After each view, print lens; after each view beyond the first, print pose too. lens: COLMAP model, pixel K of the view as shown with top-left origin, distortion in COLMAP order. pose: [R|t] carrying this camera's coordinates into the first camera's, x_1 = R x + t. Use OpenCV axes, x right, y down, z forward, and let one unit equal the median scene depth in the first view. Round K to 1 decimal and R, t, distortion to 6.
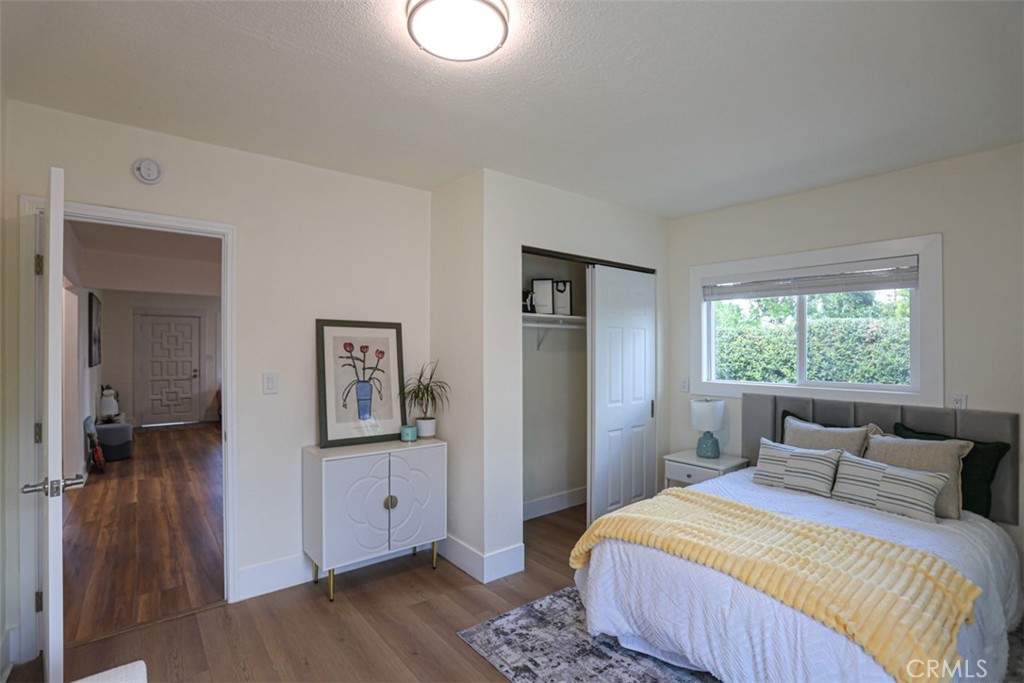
lens RADIAL K [[484.1, 0, 508.6], [0, 484.1, 350.9], [0, 0, 1]] dist [-0.067034, 0.030906]
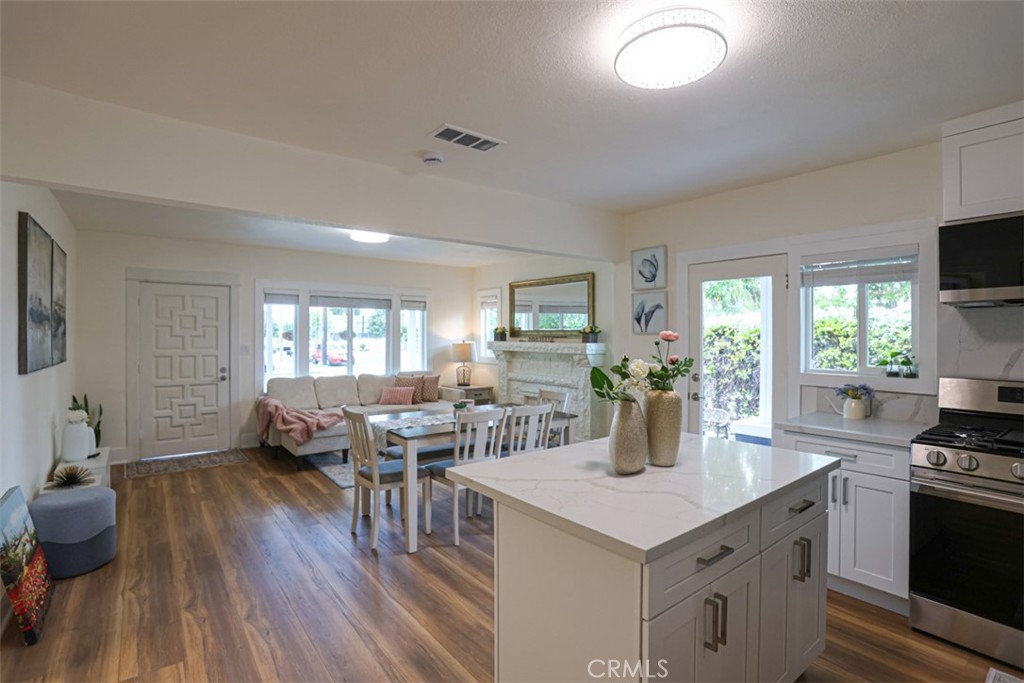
lens RADIAL K [[484.5, 0, 489.6], [0, 484.5, 339.6], [0, 0, 1]] dist [-0.022006, 0.000669]
pose [[0.999102, -0.002805, -0.042282, -0.282461], [0.002816, 0.999996, 0.000185, 0.001685], [0.042281, -0.000304, 0.999106, 0.373764]]
